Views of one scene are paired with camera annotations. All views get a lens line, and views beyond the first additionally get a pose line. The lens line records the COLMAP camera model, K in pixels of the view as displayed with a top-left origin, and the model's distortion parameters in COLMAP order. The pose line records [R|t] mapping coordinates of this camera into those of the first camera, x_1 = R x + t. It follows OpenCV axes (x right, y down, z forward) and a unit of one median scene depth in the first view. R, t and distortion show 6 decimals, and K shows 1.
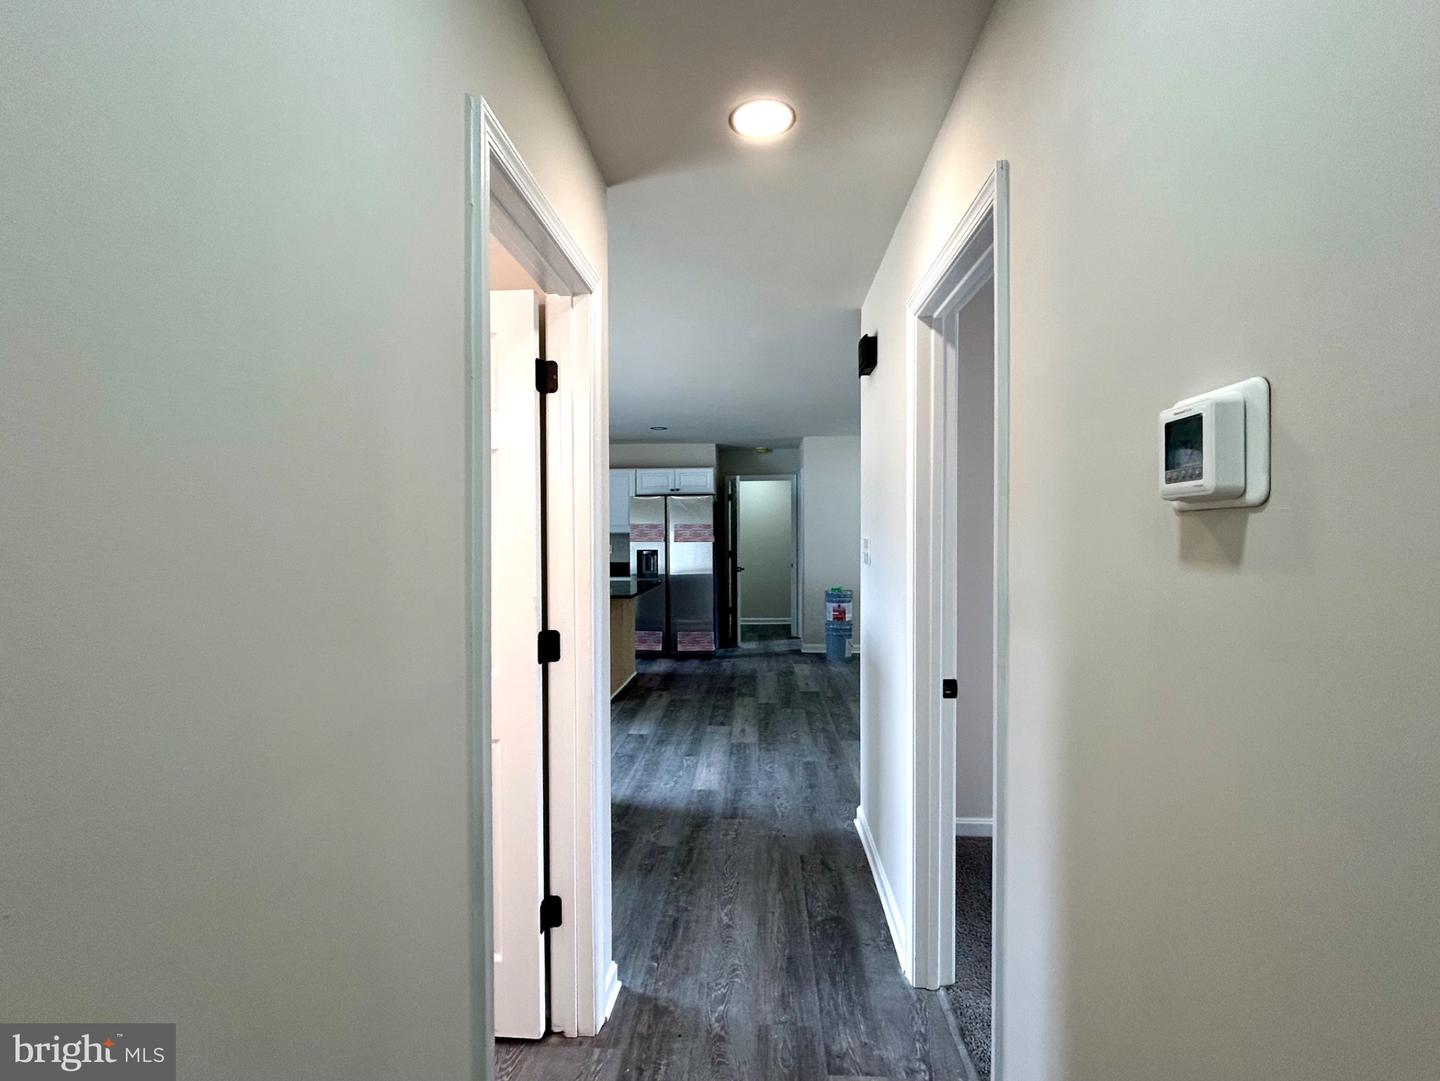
lens RADIAL K [[671.1, 0, 720.6], [0, 671.1, 535.6], [0, 0, 1]] dist [0.000717, 0.001017]
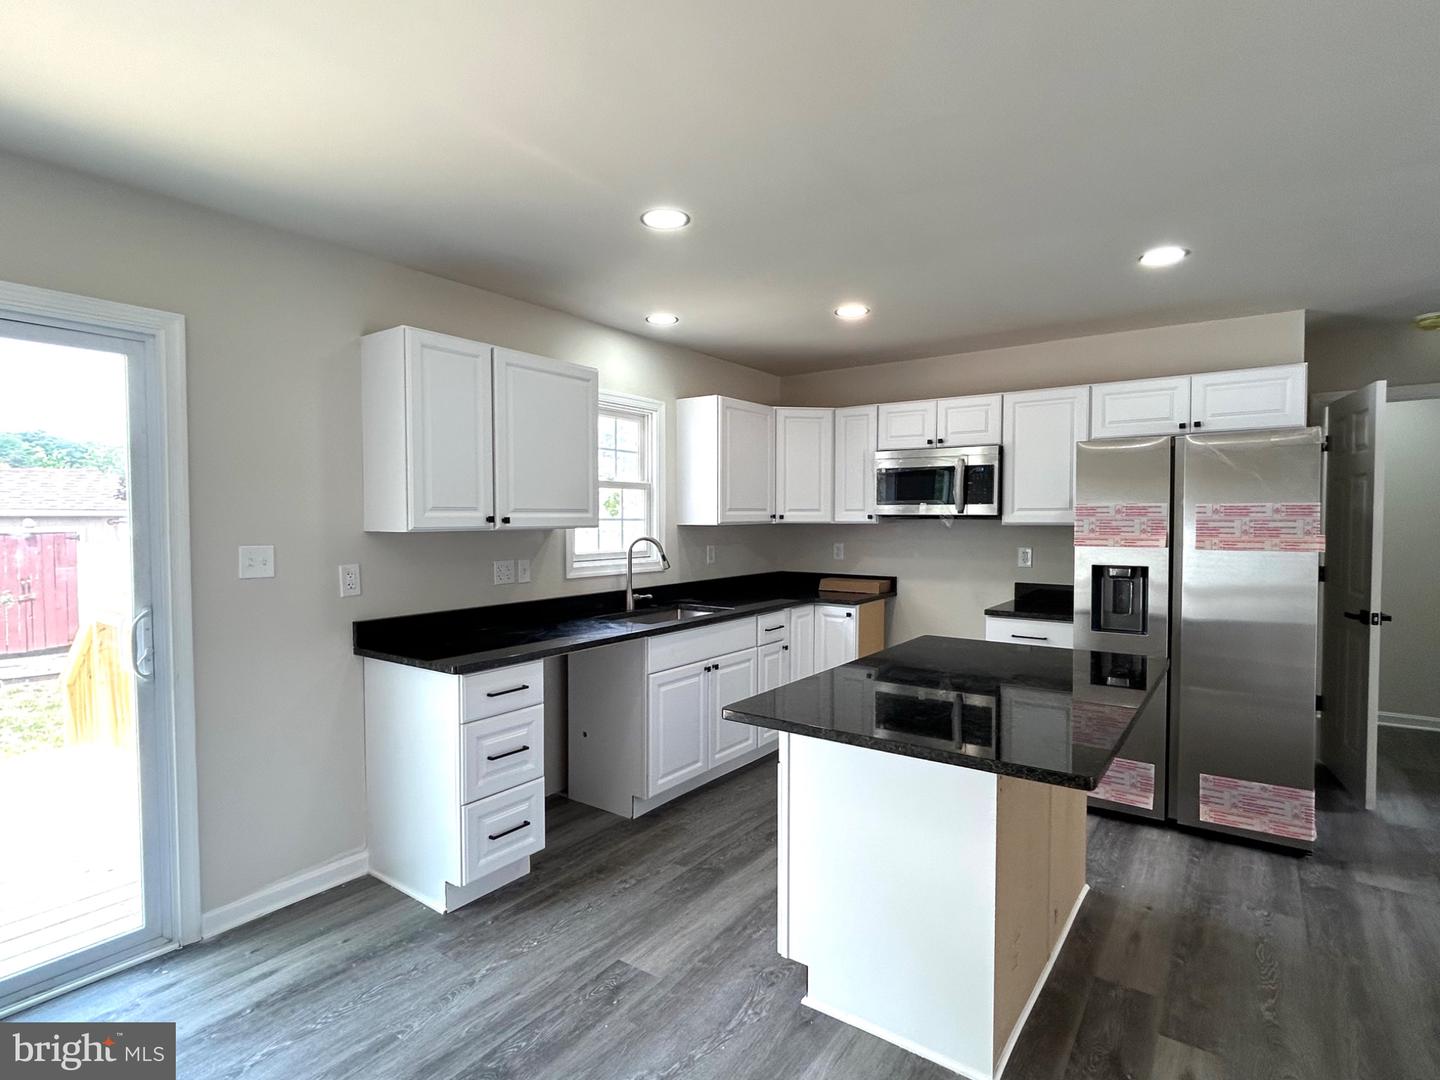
lens RADIAL K [[759.3, 0, 712.9], [0, 759.3, 535.7], [0, 0, 1]] dist [-0.001968, 0.004241]
pose [[0.835691, 0.020038, -0.548835, -0.061423], [-0.005649, 0.999595, 0.027893, -0.009044], [0.549171, -0.020210, 0.835466, 0.462823]]
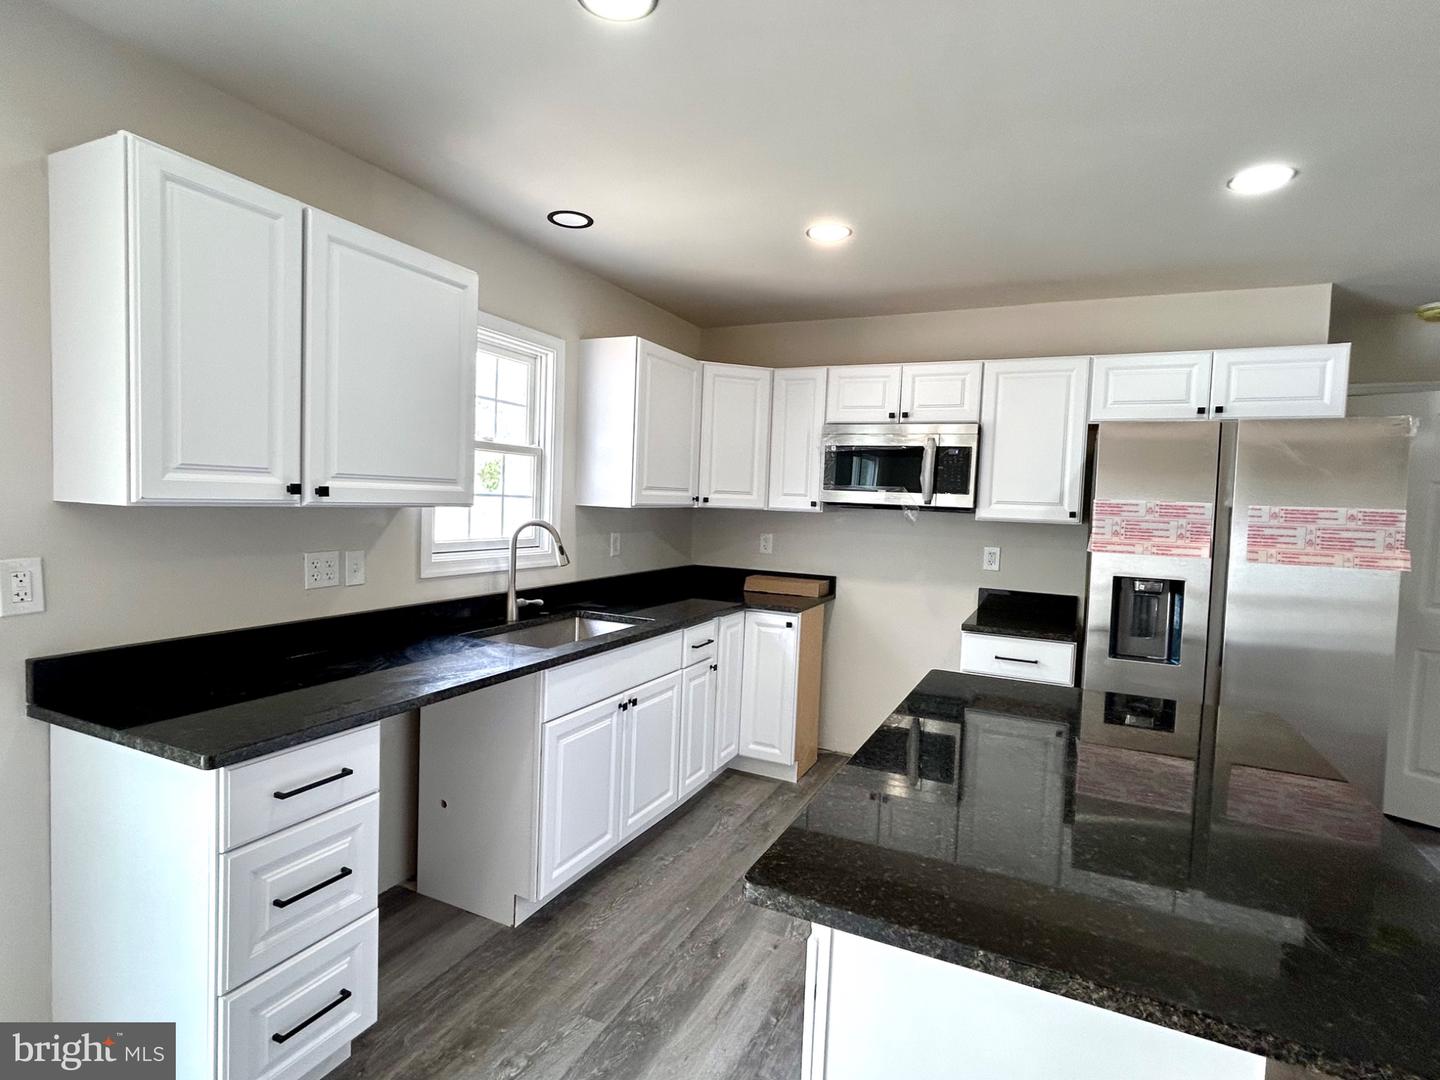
lens RADIAL K [[759.3, 0, 718.6], [0, 759.3, 537.1], [0, 0, 1]] dist [-0.001968, 0.004241]
pose [[0.922076, 0.061468, -0.382097, -0.164297], [-0.044974, 0.997636, 0.051959, -0.009293], [0.384387, -0.030726, 0.922661, 0.564716]]
